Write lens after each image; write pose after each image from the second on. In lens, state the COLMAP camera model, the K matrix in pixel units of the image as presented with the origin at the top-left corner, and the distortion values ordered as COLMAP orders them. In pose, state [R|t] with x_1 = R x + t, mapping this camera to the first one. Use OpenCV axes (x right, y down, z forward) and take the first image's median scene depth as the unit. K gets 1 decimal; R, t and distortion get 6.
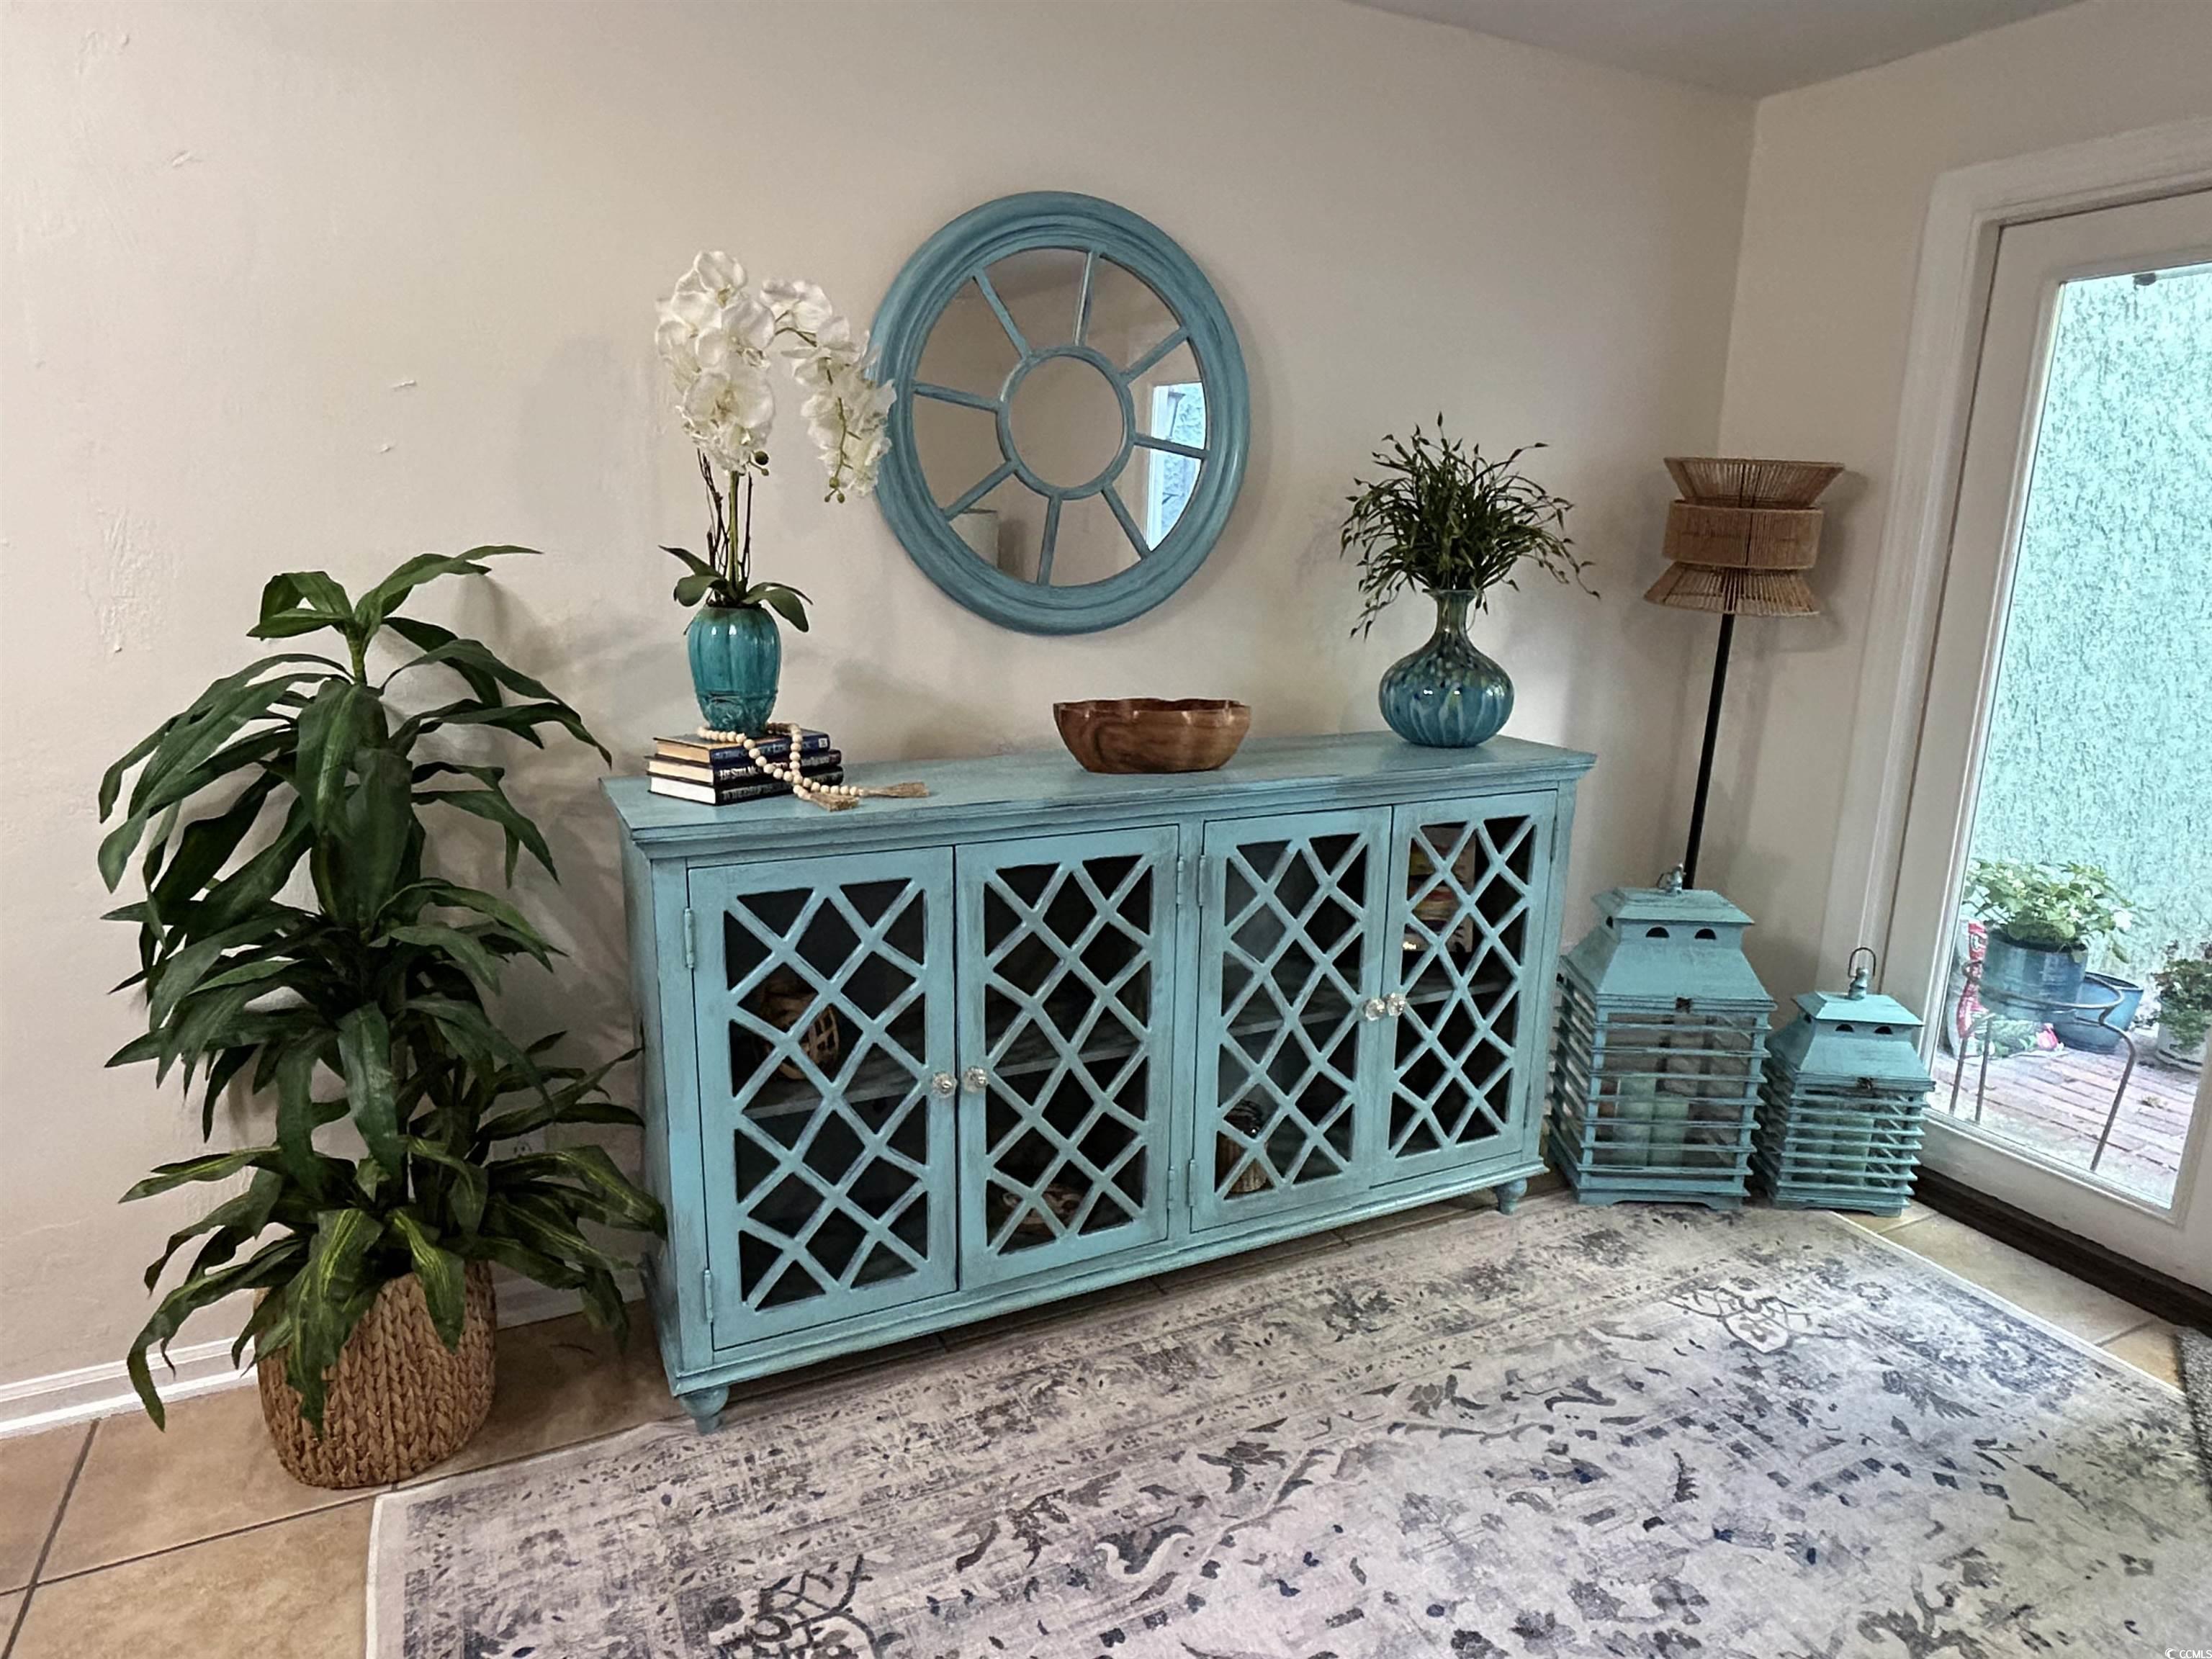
lens RADIAL K [[1316.0, 0, 1129.5], [0, 1316.0, 829.0], [0, 0, 1]] dist [-0.014700, 0.000745]
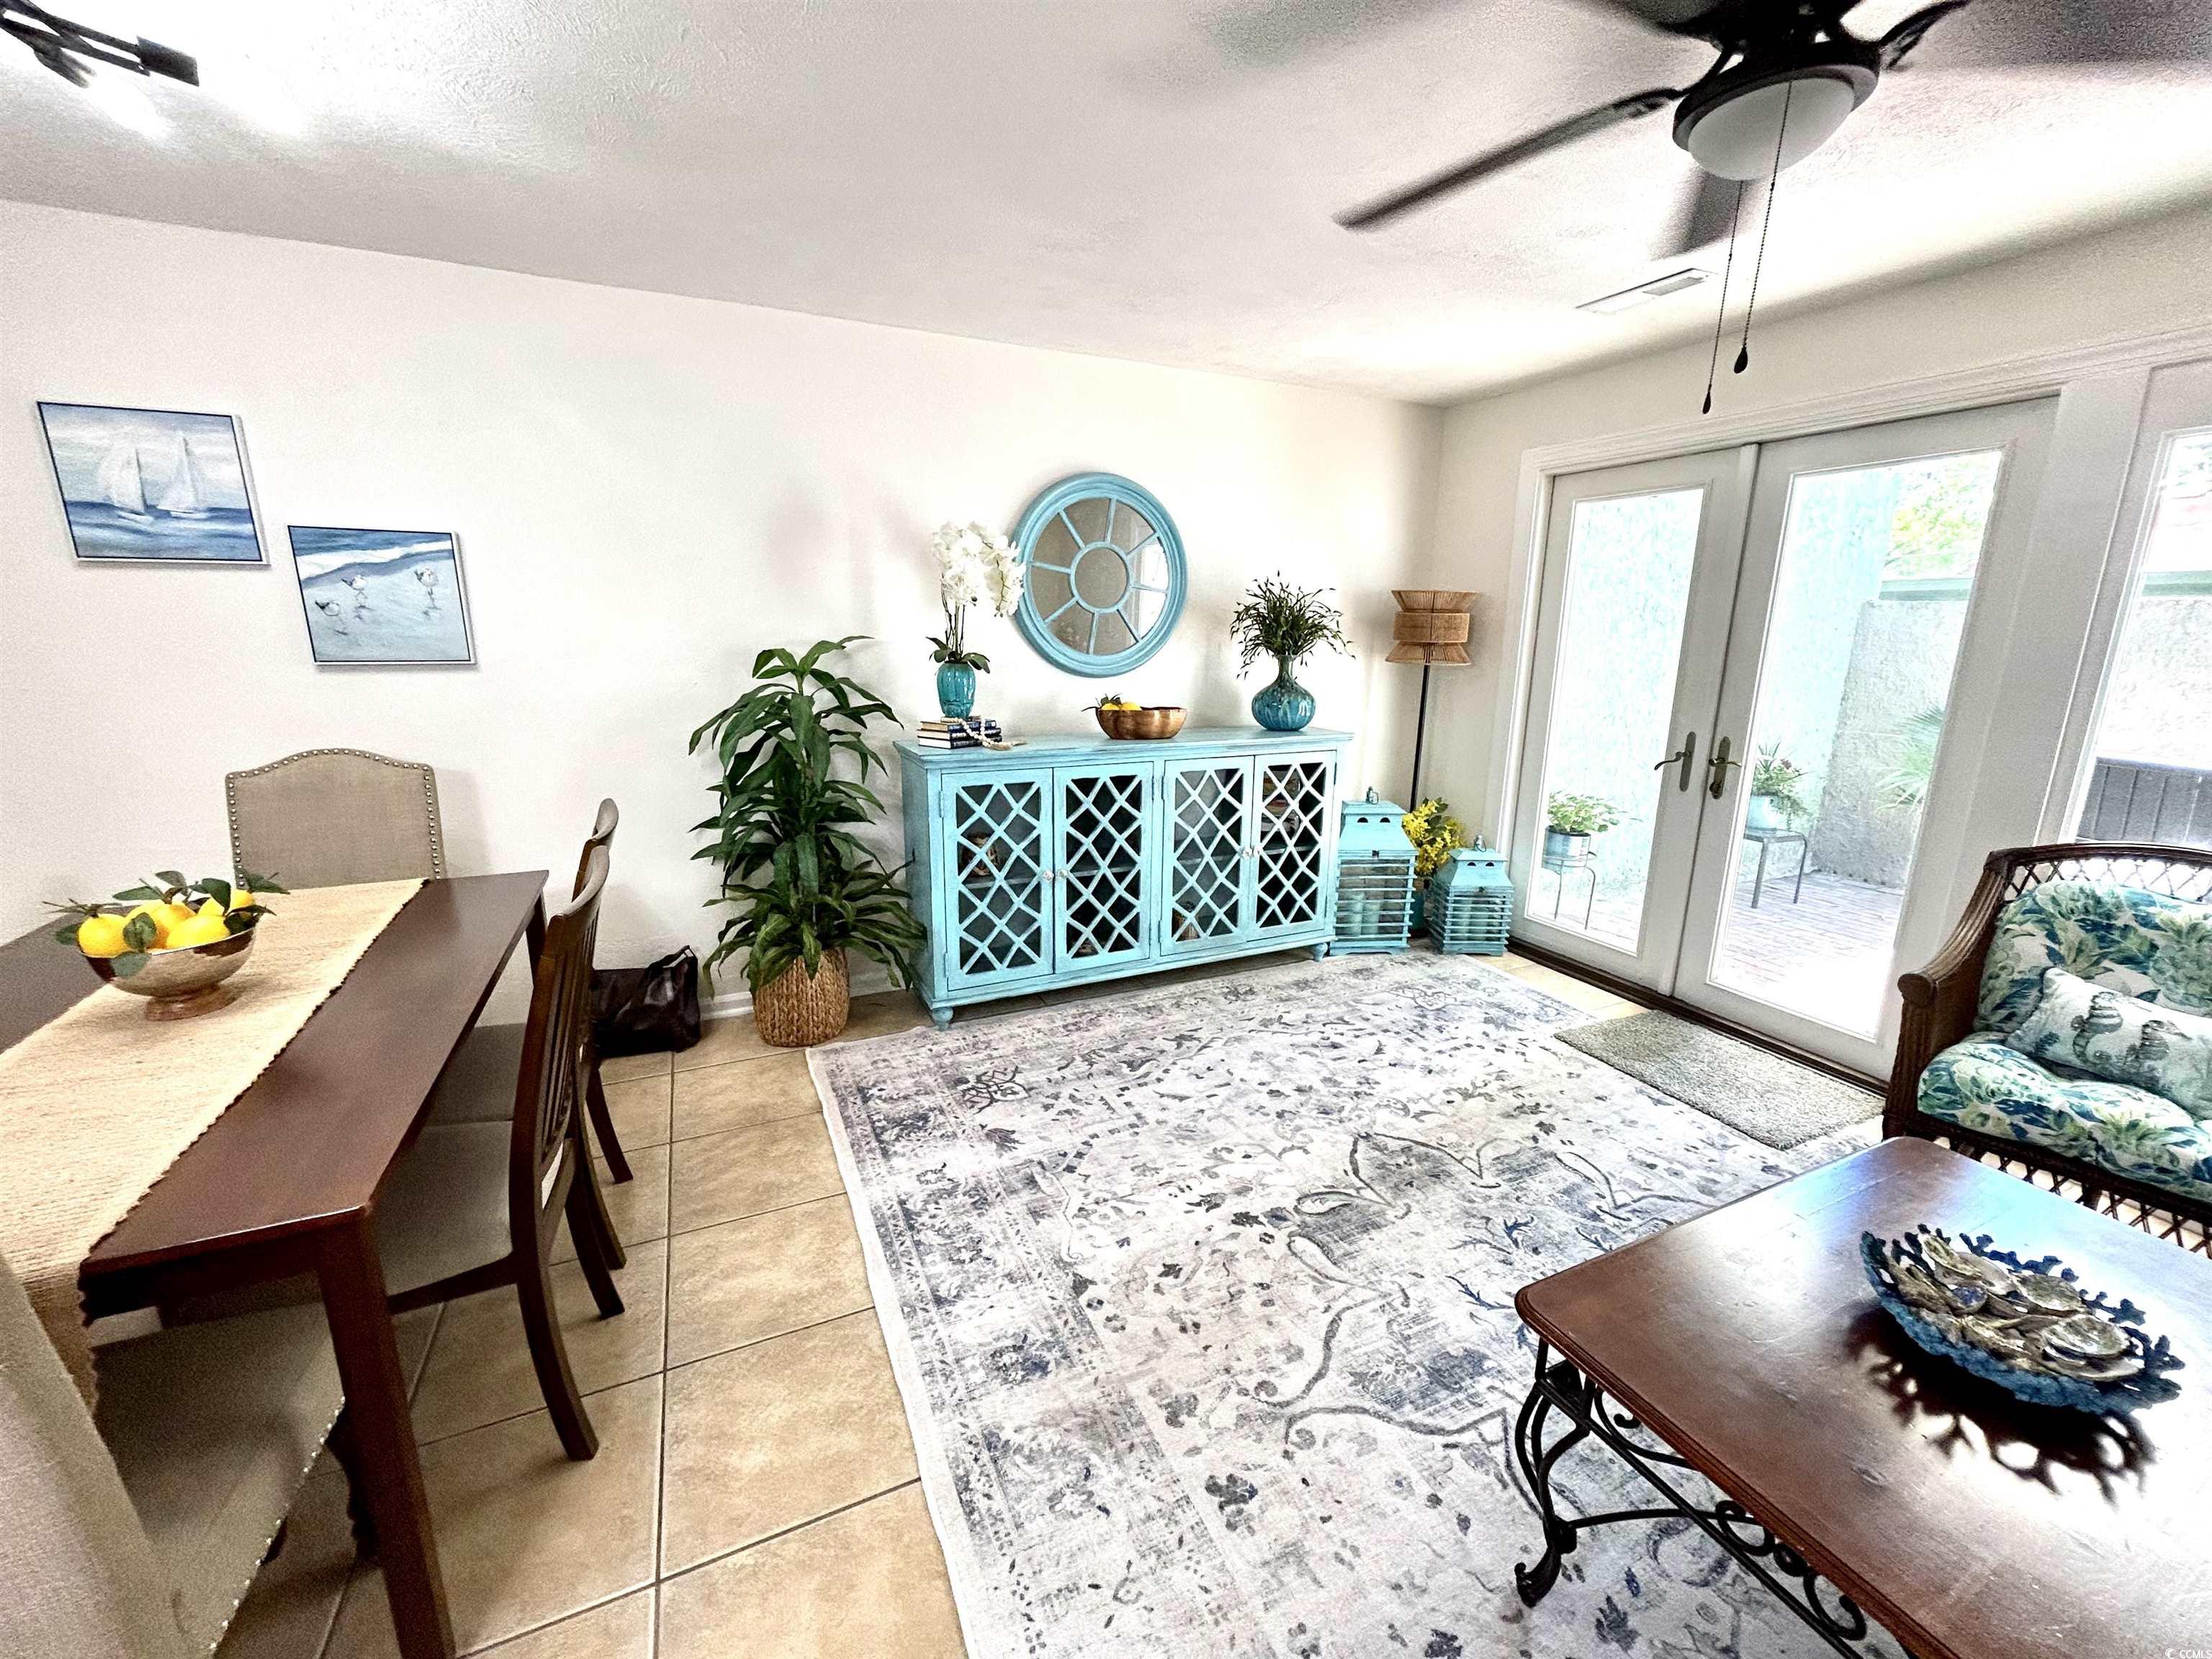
lens RADIAL K [[889.9, 0, 1106.0], [0, 889.9, 829.5], [0, 0, 1]] dist [0.000062, -0.000050]
pose [[0.999517, -0.003819, -0.030856, 0.003670], [0.003703, 0.999986, -0.003820, 0.115394], [0.030870, 0.003704, 0.999517, -0.487457]]
